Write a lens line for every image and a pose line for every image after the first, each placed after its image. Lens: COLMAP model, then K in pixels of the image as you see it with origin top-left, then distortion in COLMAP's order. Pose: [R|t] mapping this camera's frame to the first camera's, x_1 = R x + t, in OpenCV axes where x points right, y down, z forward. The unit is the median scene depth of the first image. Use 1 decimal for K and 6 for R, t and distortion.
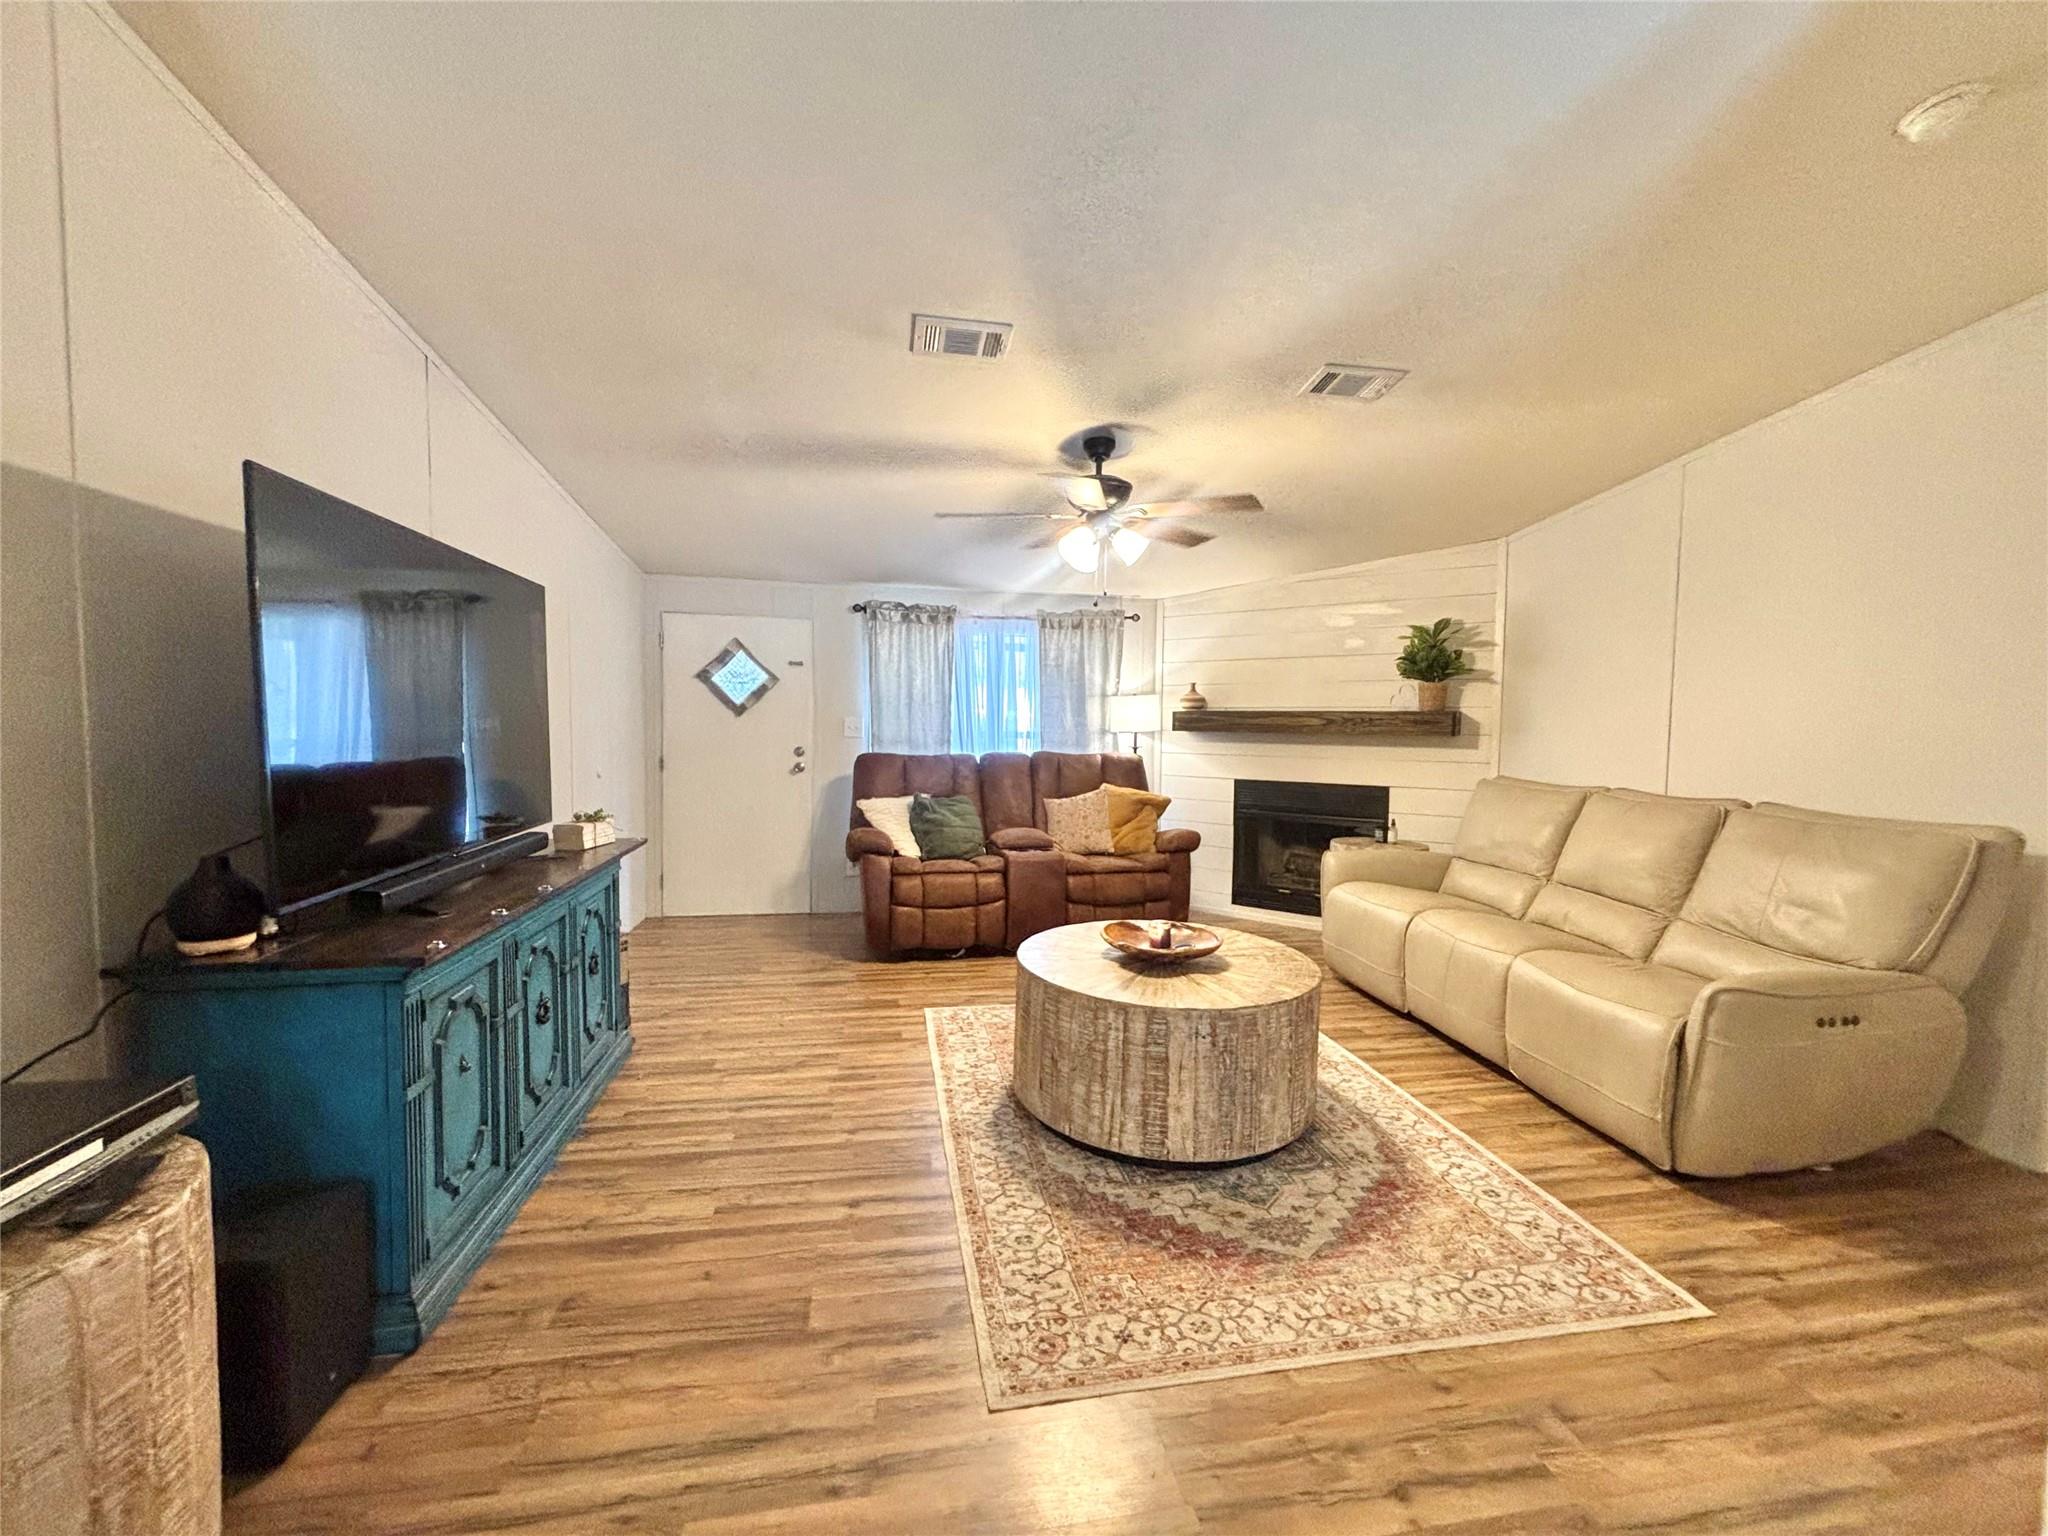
lens RADIAL K [[824.2, 0, 1024.0], [0, 824.2, 768.0], [0, 0, 1]] dist [0.002640, -0.000920]
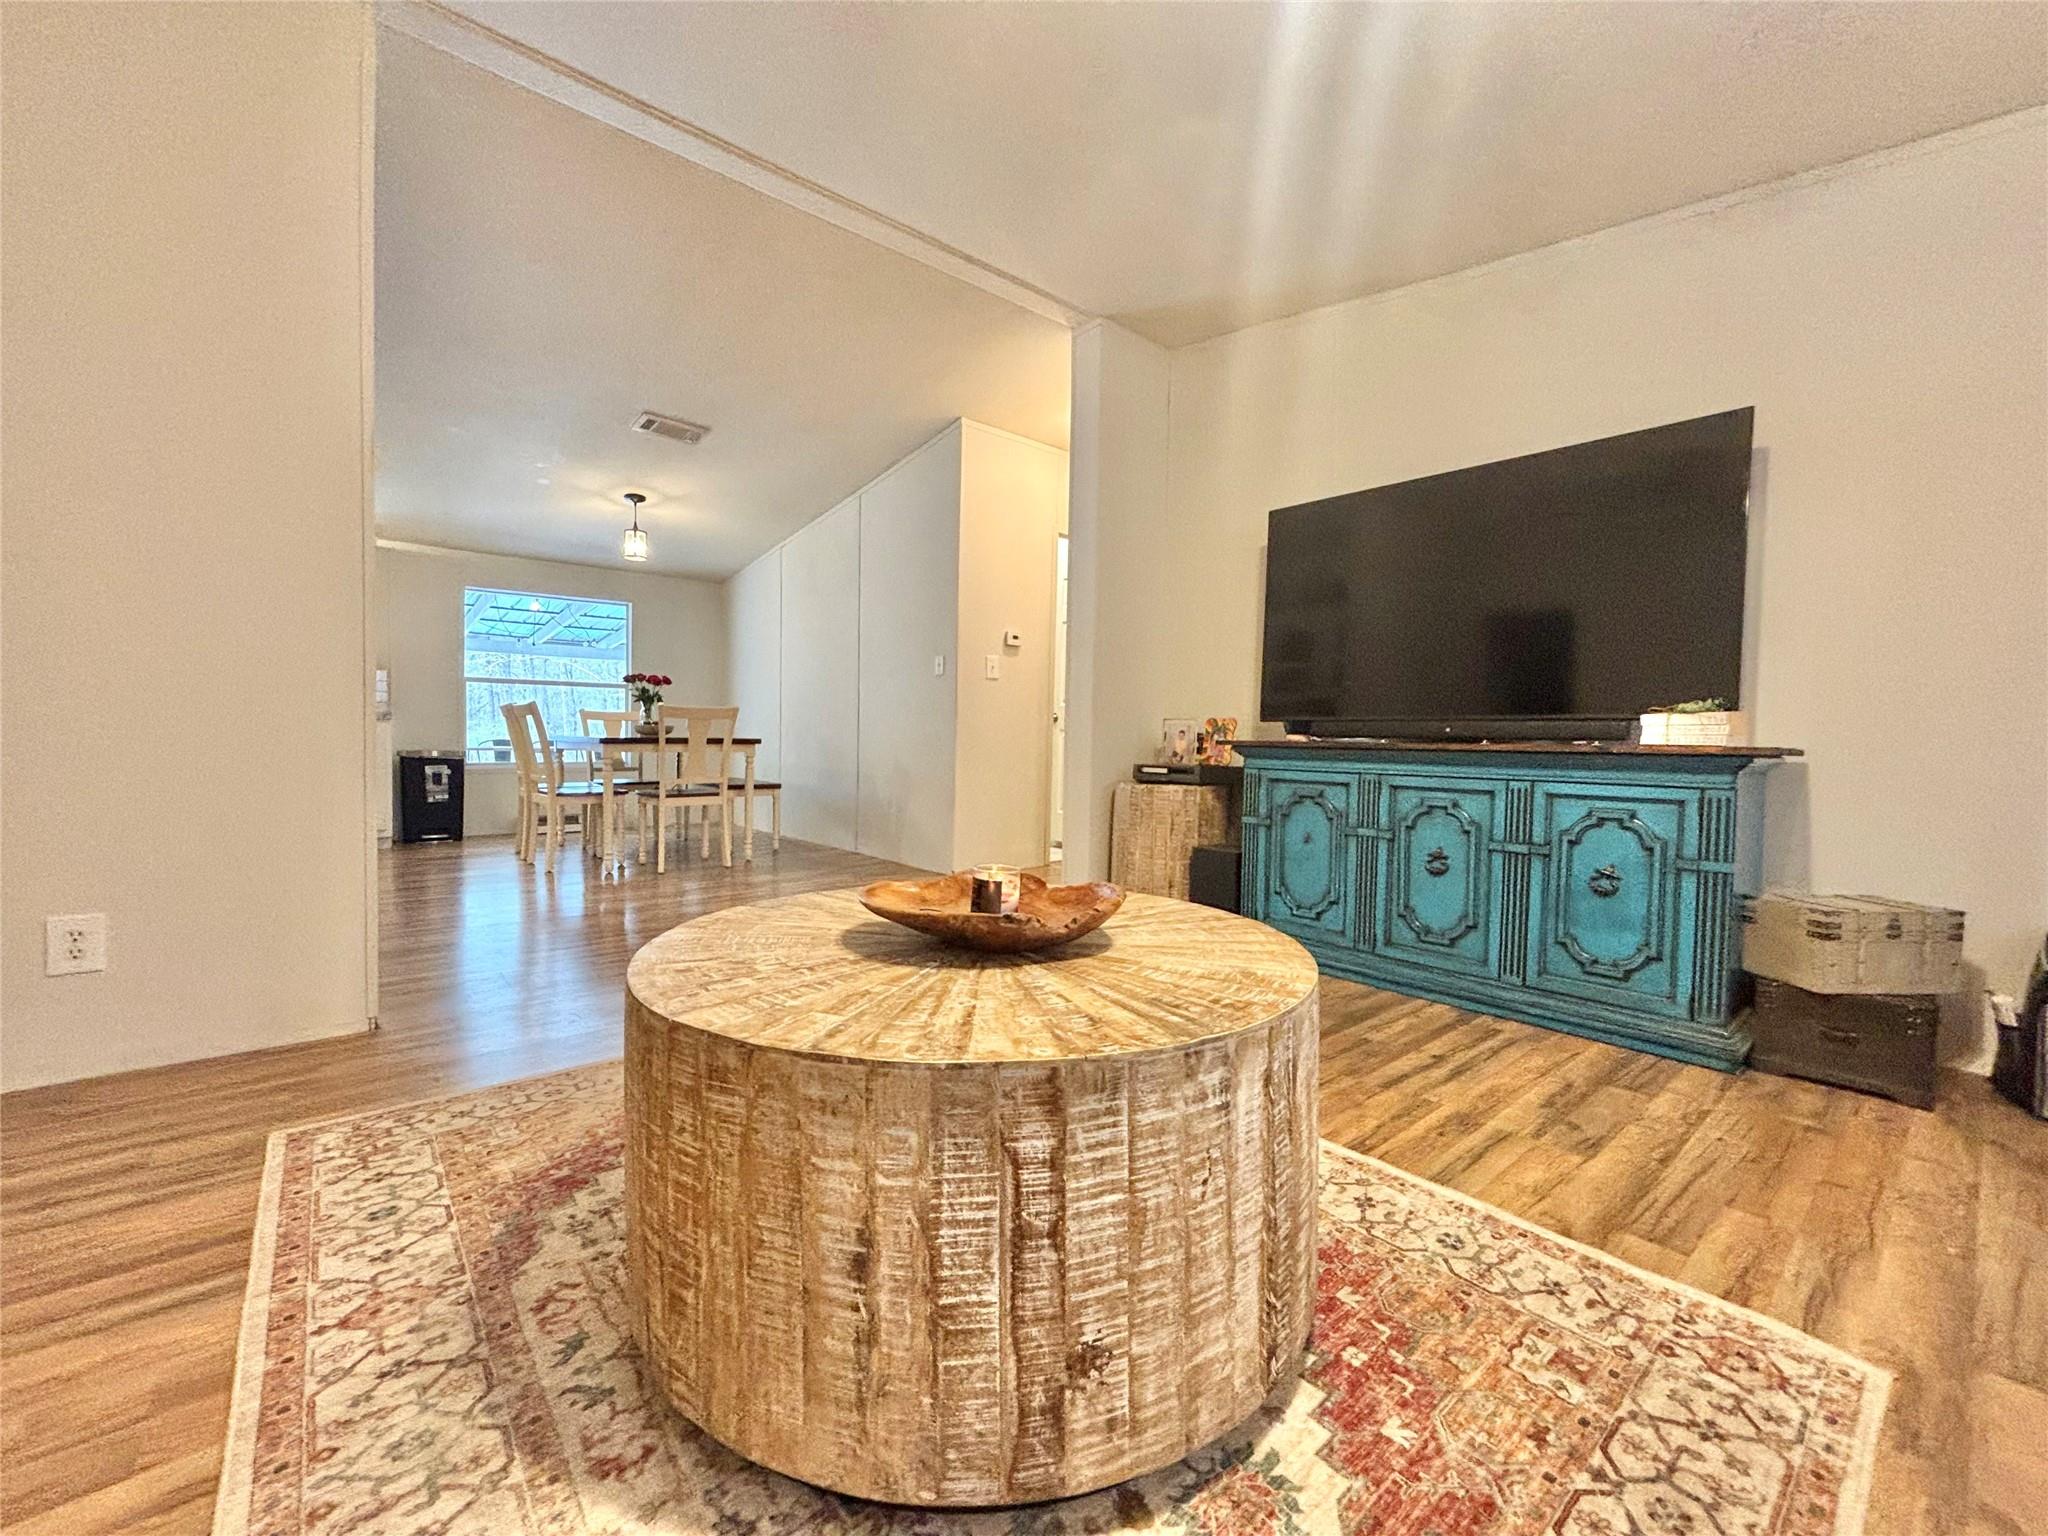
lens RADIAL K [[824.2, 0, 1024.0], [0, 824.2, 768.0], [0, 0, 1]] dist [0.002640, -0.000920]
pose [[-0.864295, -0.014980, -0.502762, 0.408817], [-0.060091, 0.995473, 0.073640, 0.106006], [0.499383, 0.093858, -0.861282, 1.491448]]
